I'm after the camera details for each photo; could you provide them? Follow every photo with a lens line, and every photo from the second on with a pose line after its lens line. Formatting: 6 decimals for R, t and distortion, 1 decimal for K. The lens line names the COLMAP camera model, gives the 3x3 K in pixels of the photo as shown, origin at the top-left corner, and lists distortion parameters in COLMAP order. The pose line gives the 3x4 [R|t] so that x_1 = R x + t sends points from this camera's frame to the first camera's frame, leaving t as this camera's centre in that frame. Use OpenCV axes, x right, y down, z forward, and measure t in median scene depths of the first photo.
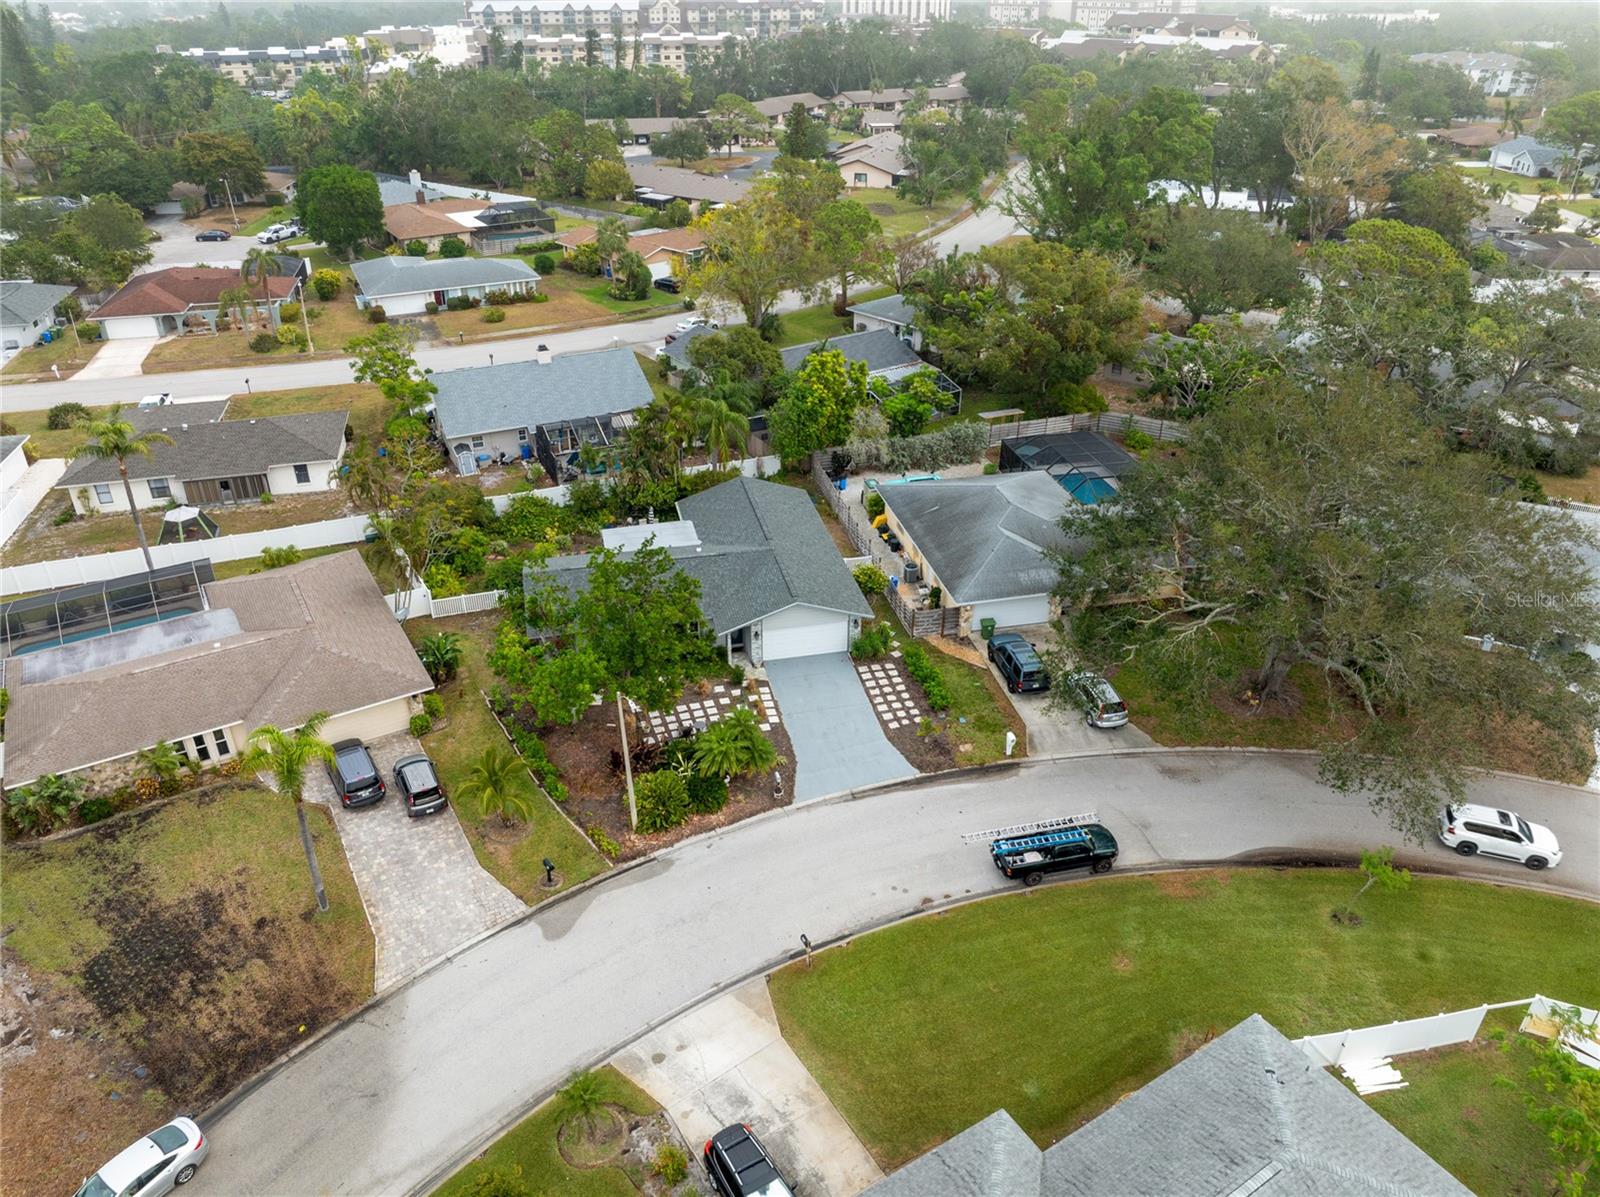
lens RADIAL K [[1128.1, 0, 799.6], [0, 1128.1, 594.4], [0, 0, 1]] dist [-0.039002, -0.000967]
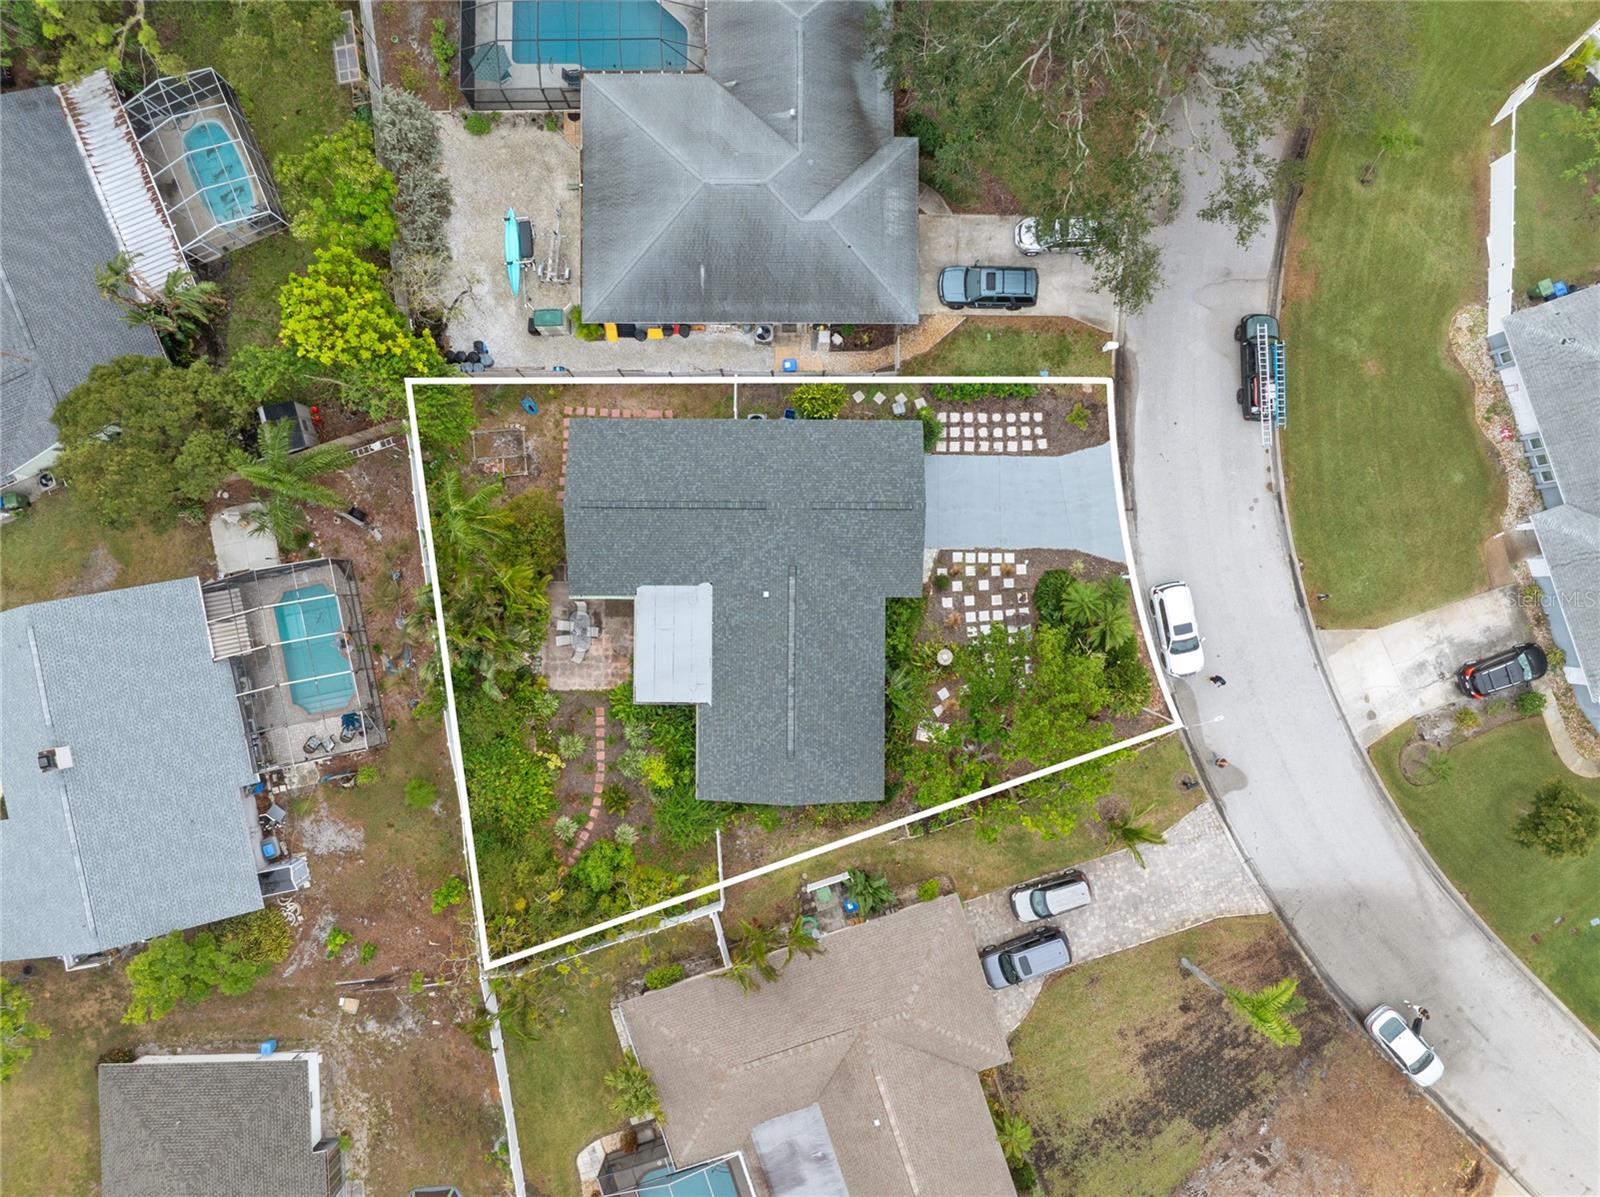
lens RADIAL K [[1128.1, 0, 799.6], [0, 1128.1, 594.4], [0, 0, 1]] dist [-0.039002, -0.000967]
pose [[0.222251, -0.974975, 0.005296, -0.083566], [0.480143, 0.114176, 0.869728, -0.698634], [-0.848568, -0.190755, 0.493503, 0.542710]]
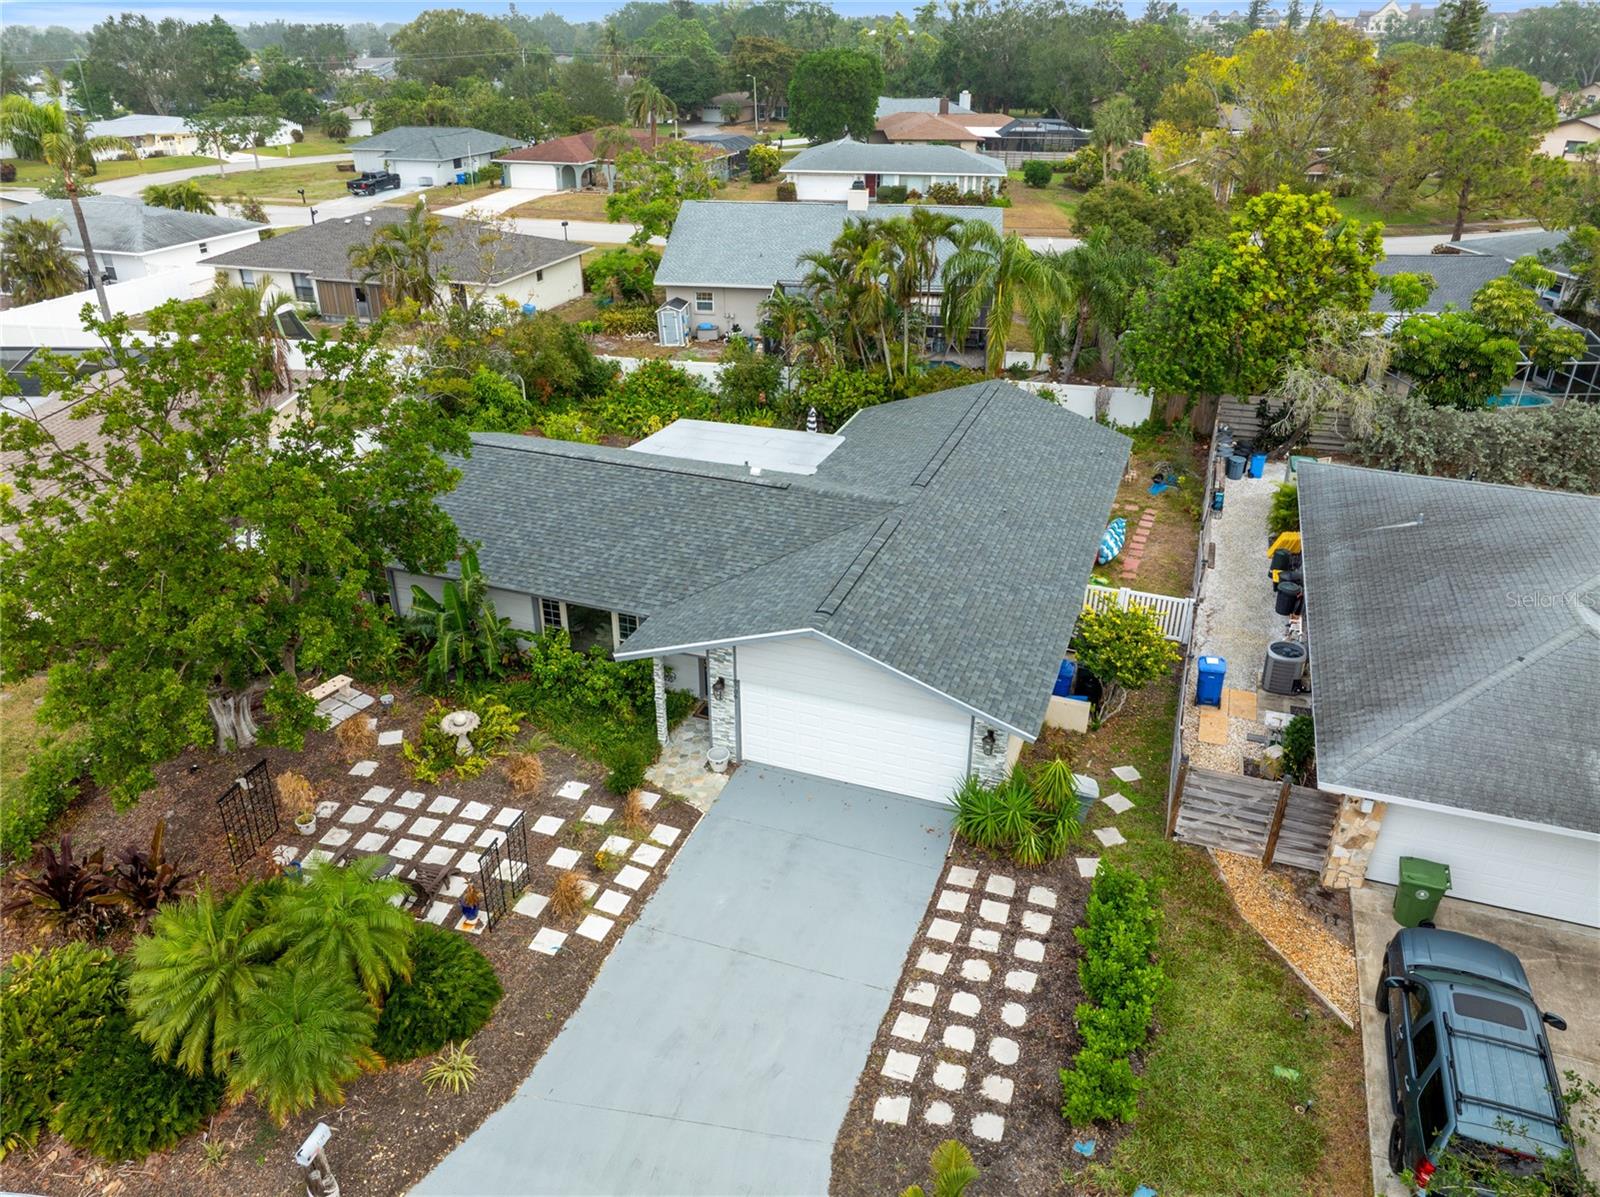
lens RADIAL K [[1133.9, 0, 799.0], [0, 1133.9, 584.6], [0, 0, 1]] dist [-0.044130, 0.006380]
pose [[0.839408, 0.245711, -0.484789, 0.139524], [-0.268129, 0.963087, 0.023868, -0.011431], [0.472759, 0.109951, 0.874306, 0.593241]]
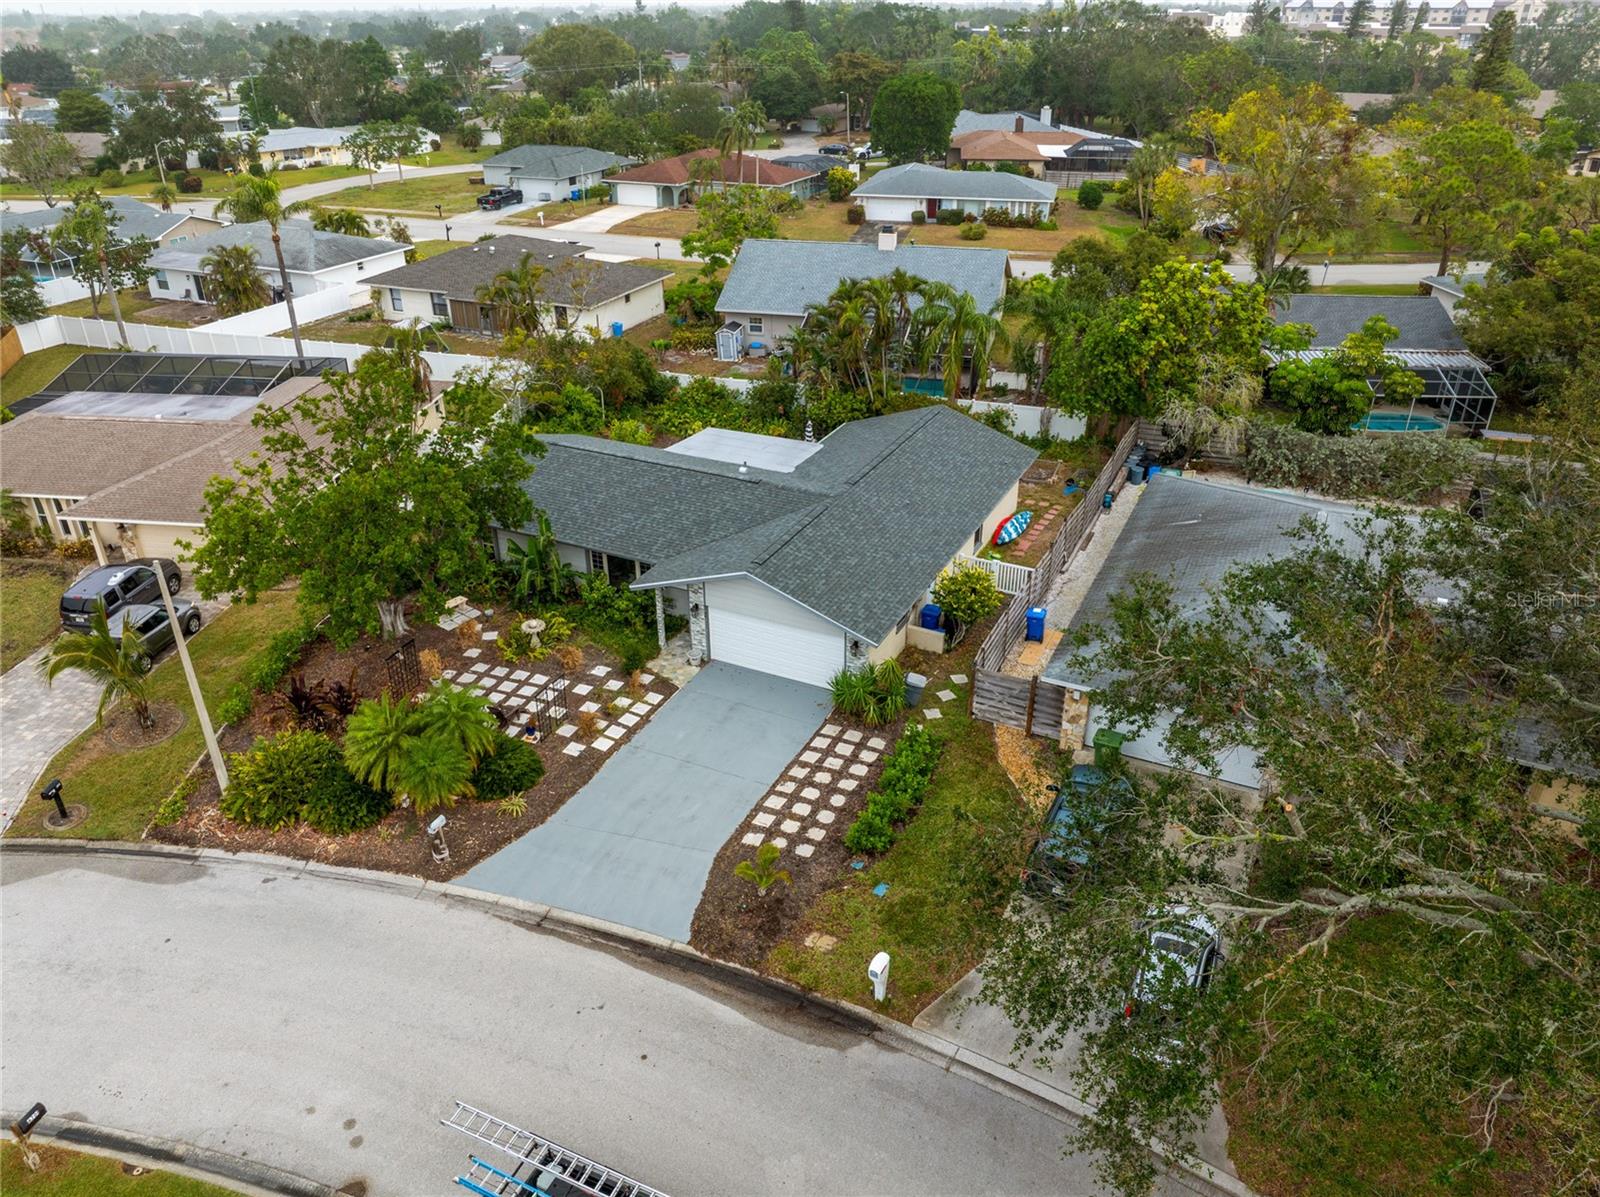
lens RADIAL K [[1128.1, 0, 799.6], [0, 1128.1, 594.4], [0, 0, 1]] dist [-0.039002, -0.000967]
pose [[0.779999, 0.290029, -0.554513, 0.288181], [-0.301895, 0.950578, 0.072528, -0.026909], [0.548143, 0.110832, 0.829009, 0.473032]]
